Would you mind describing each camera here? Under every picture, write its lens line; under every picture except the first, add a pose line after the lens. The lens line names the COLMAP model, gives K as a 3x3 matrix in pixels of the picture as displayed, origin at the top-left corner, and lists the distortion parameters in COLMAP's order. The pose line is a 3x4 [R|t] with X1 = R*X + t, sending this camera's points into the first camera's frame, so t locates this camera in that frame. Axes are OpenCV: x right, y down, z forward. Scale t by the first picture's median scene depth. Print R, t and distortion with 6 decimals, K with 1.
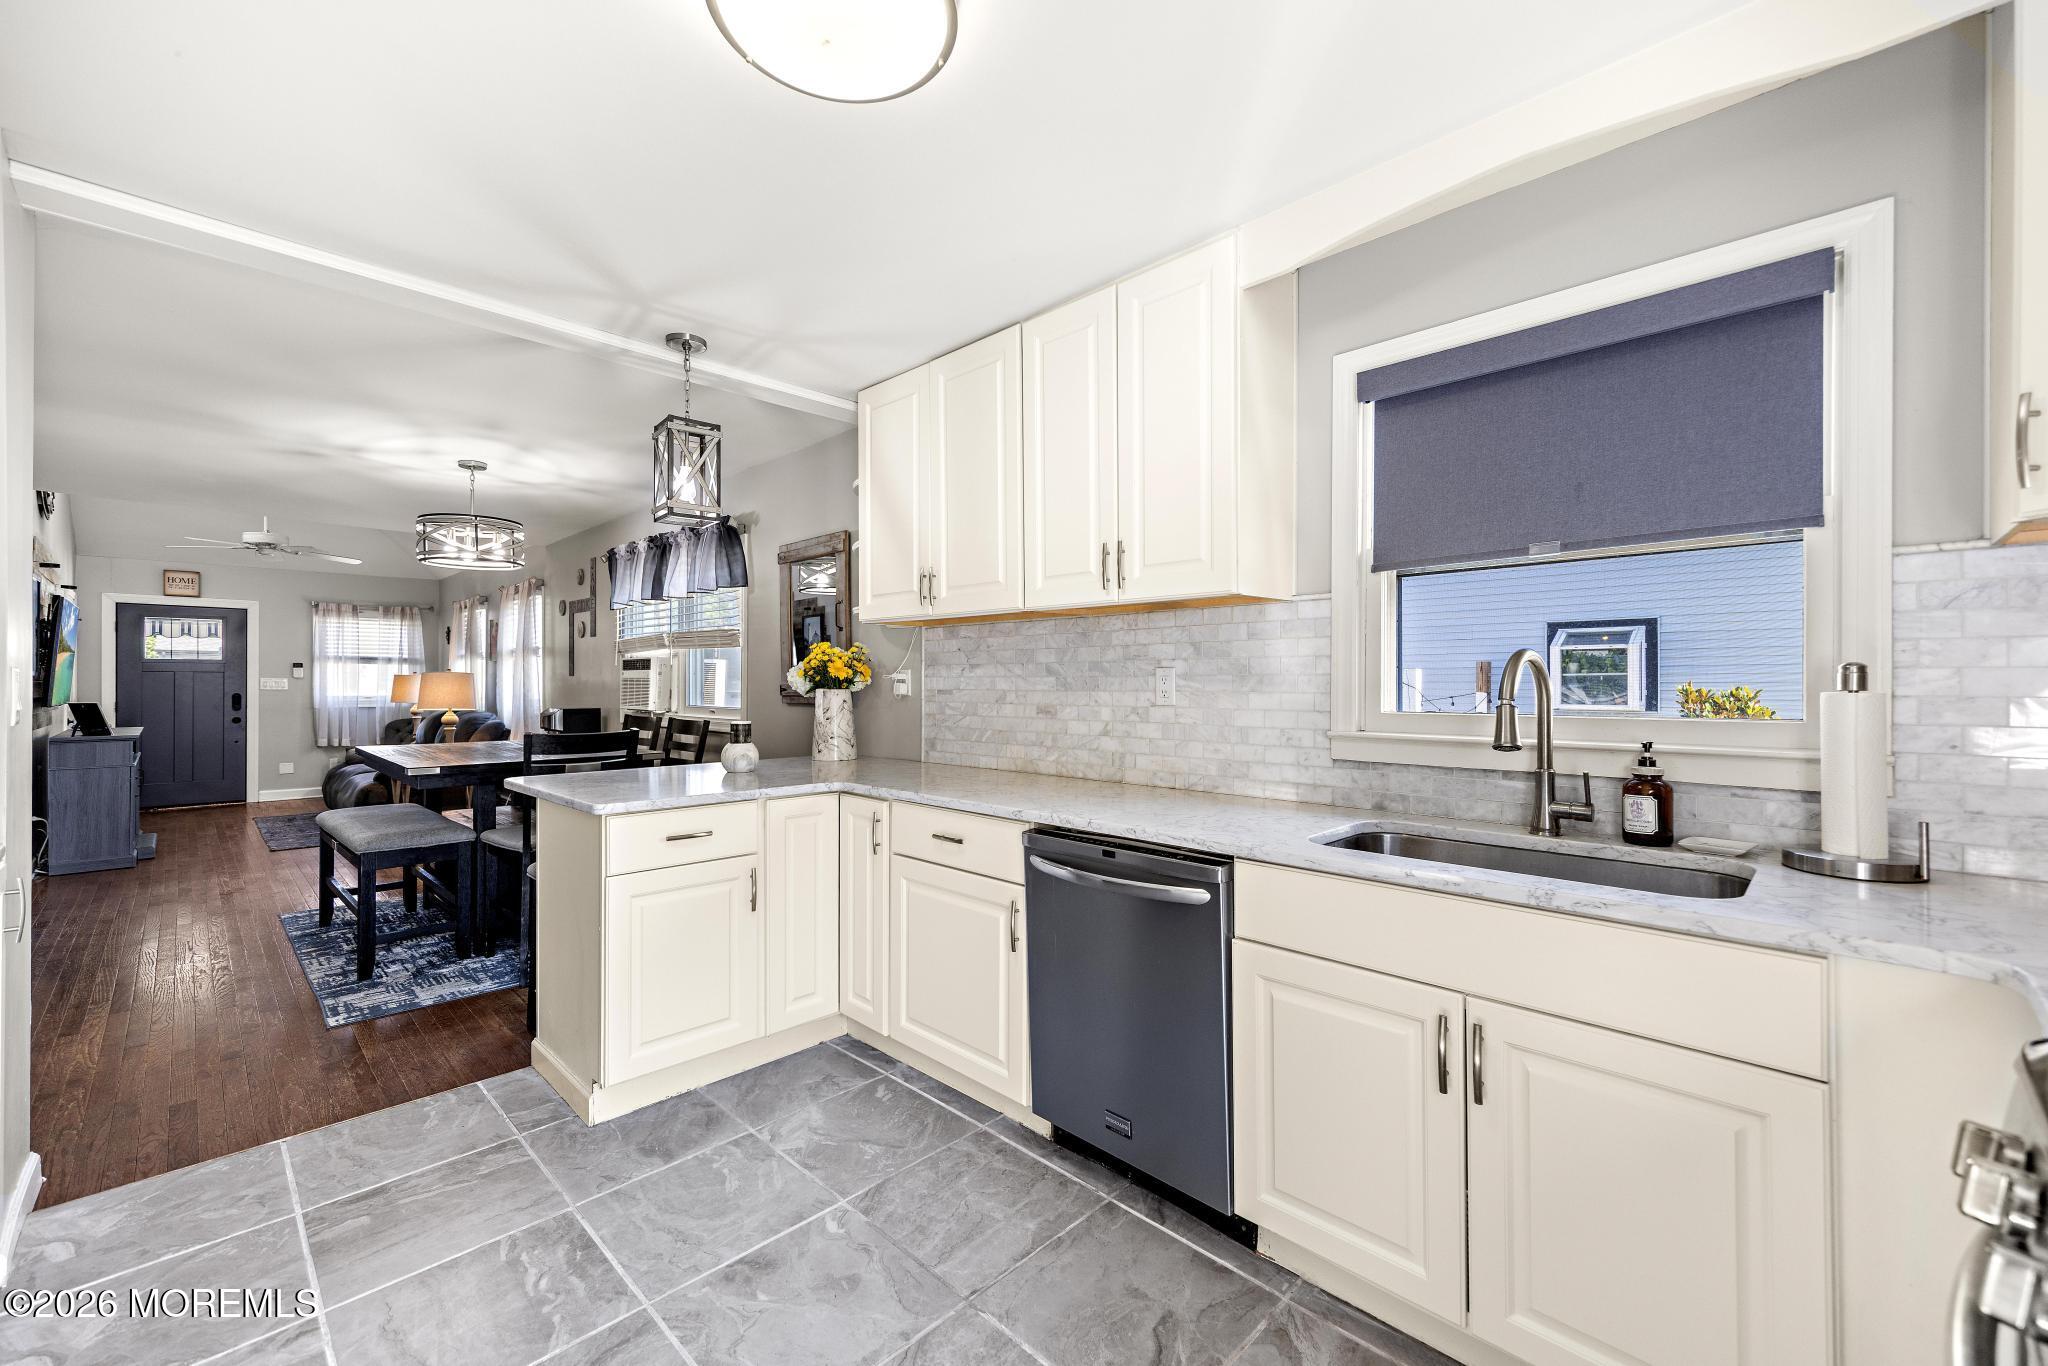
lens RADIAL K [[826.1, 0, 1020.9], [0, 826.1, 680.9], [0, 0, 1]] dist [0.004389, -0.001030]
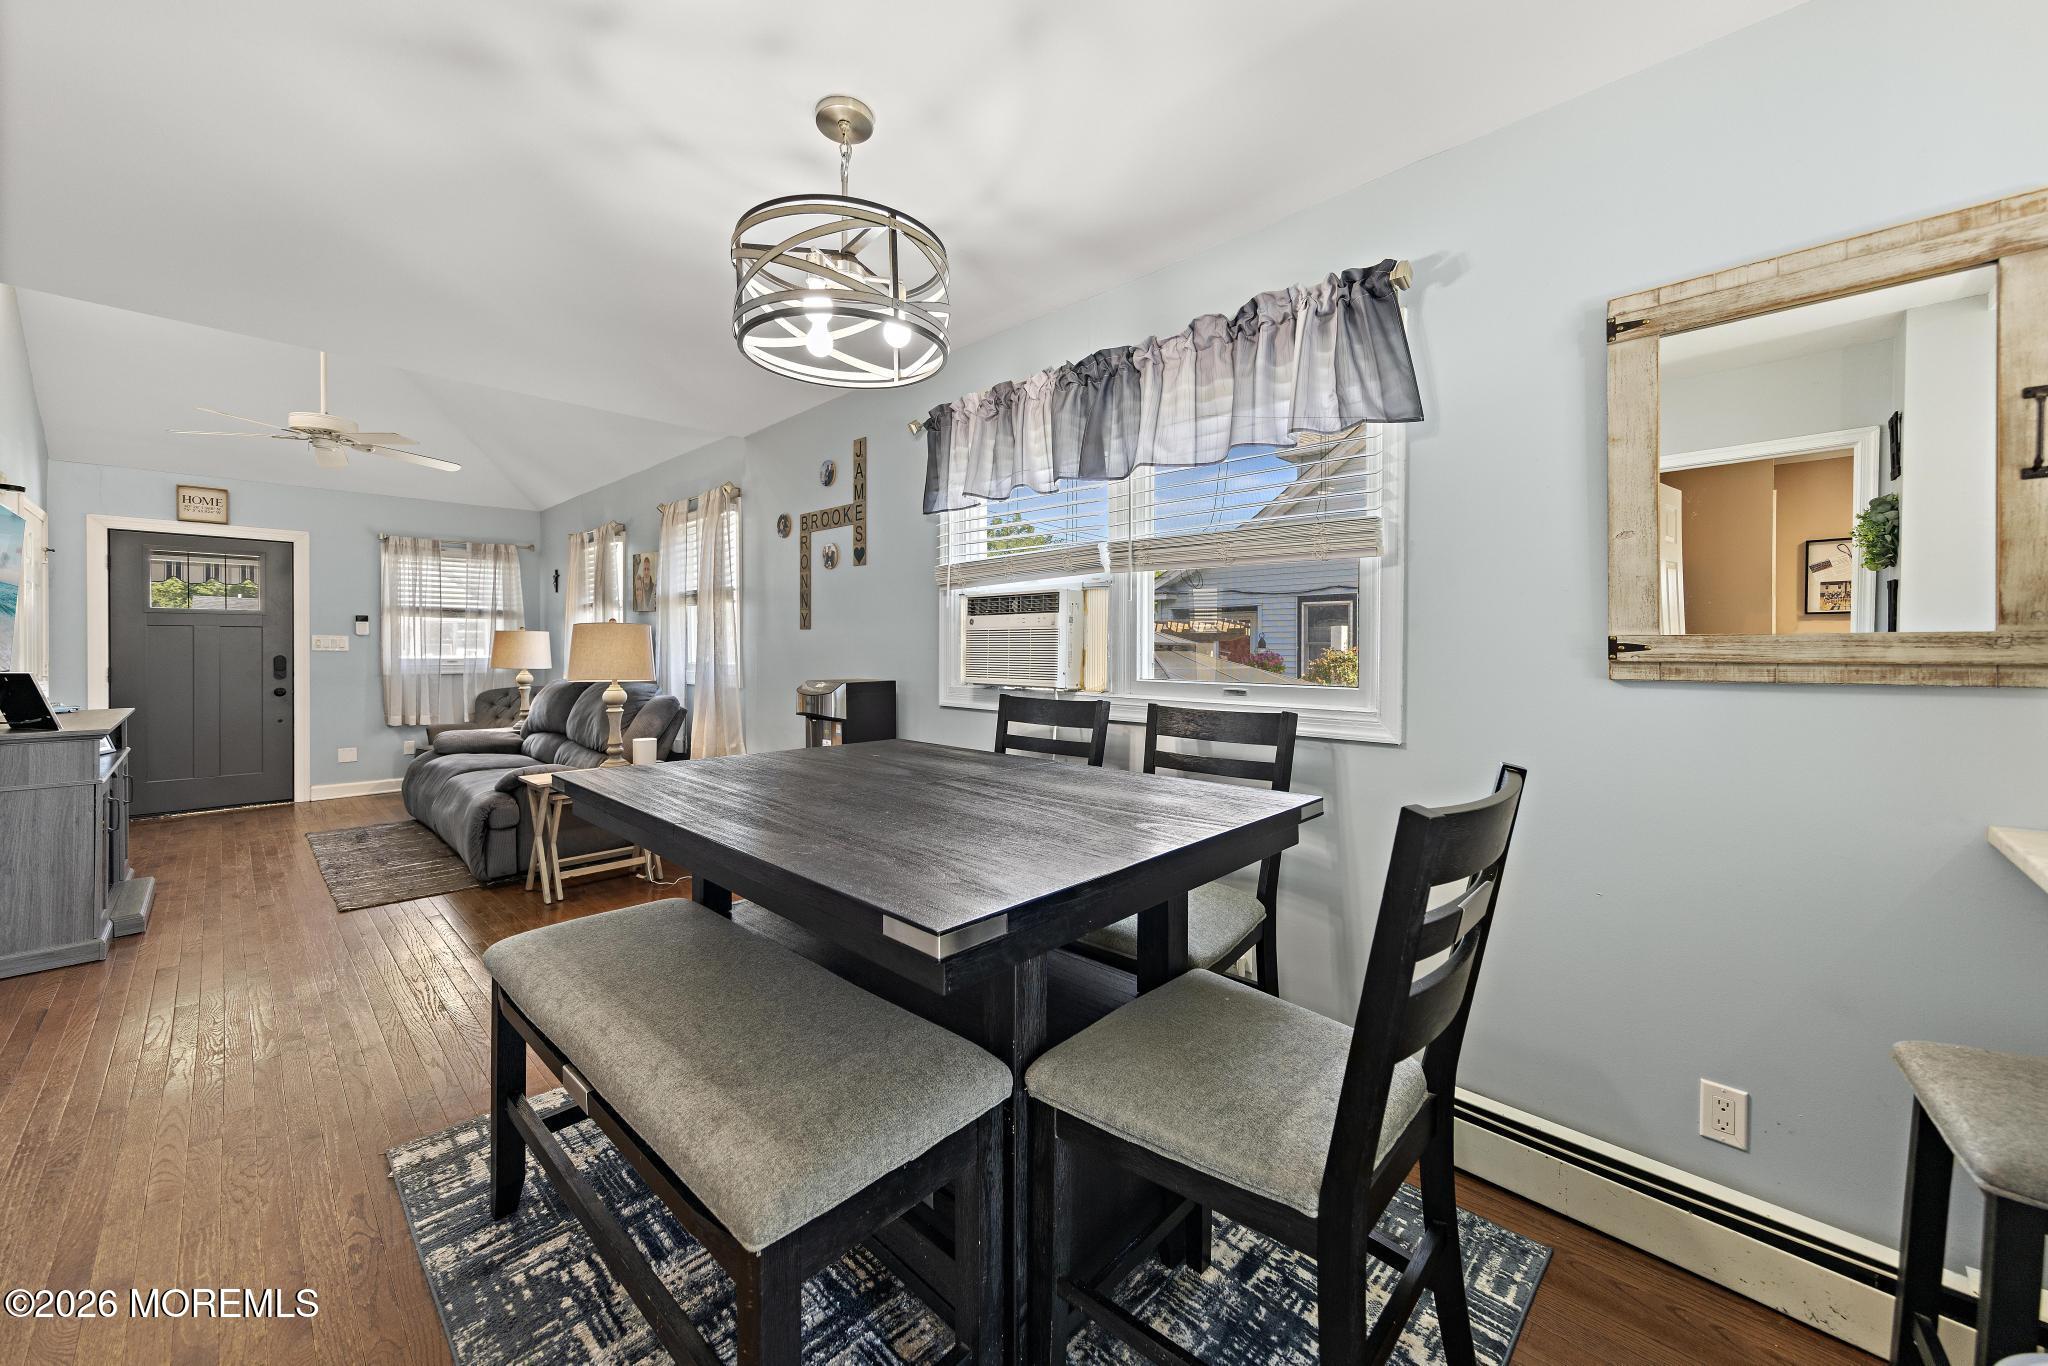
lens RADIAL K [[771.6, 0, 1030.5], [0, 771.6, 649.1], [0, 0, 1]] dist [0.005986, -0.001178]
pose [[0.999902, 0.000060, 0.013984, -0.385615], [-0.000146, 0.999981, 0.006096, 0.006084], [-0.013984, -0.006098, 0.999884, 0.402933]]
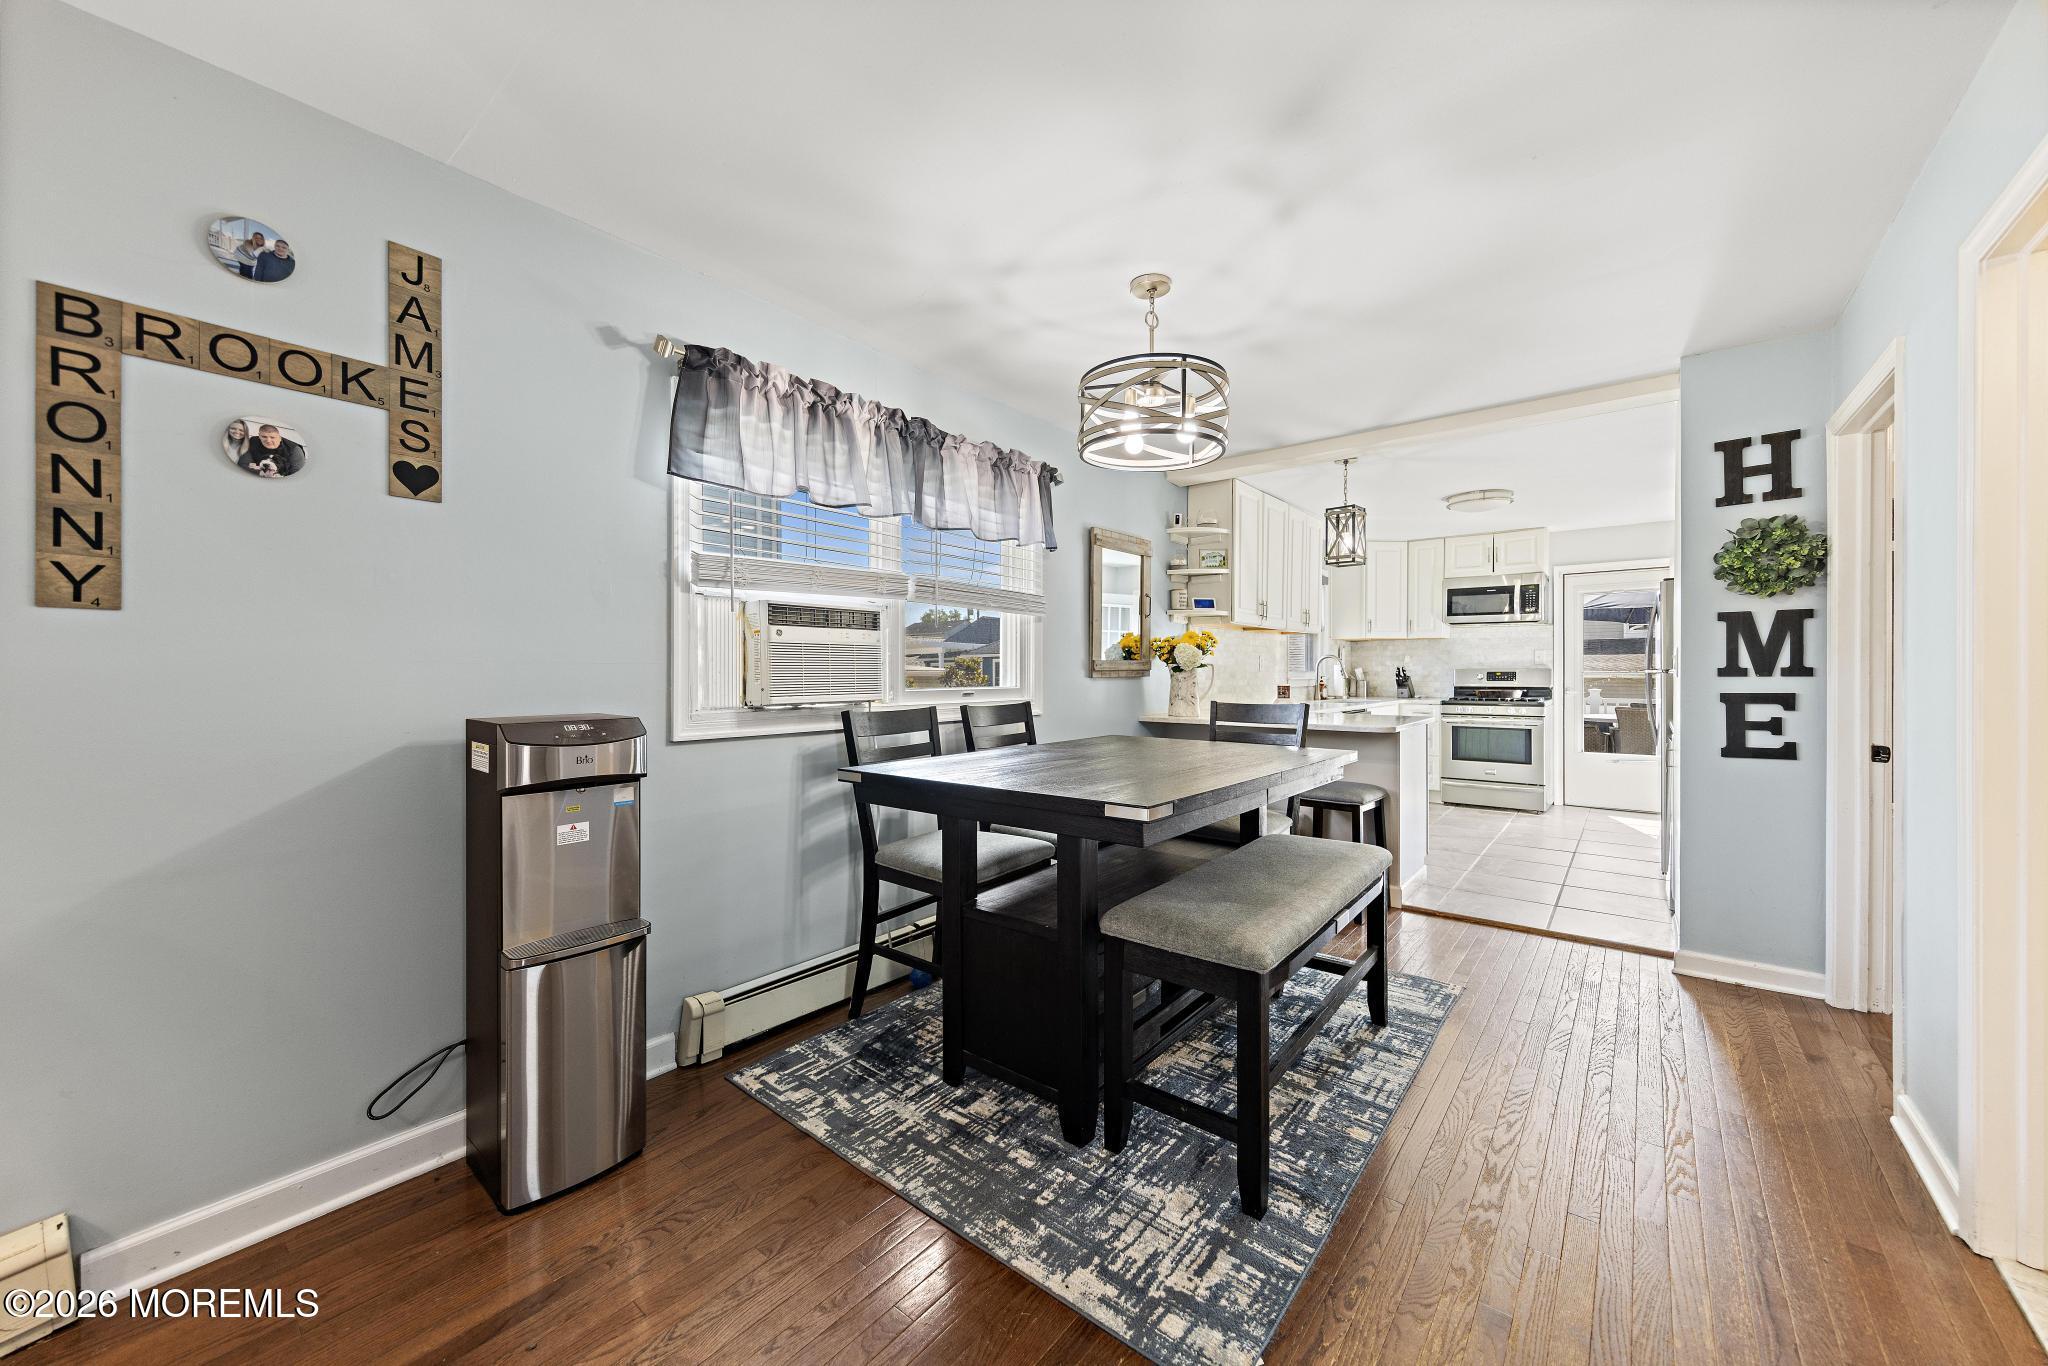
lens RADIAL K [[771.6, 0, 1035.8], [0, 771.6, 677.6], [0, 0, 1]] dist [0.005986, -0.001178]
pose [[-0.113624, -0.004795, 0.993512, -0.814827], [0.001170, 0.999987, 0.004960, 0.013879], [-0.993523, 0.001726, -0.113617, 0.771564]]
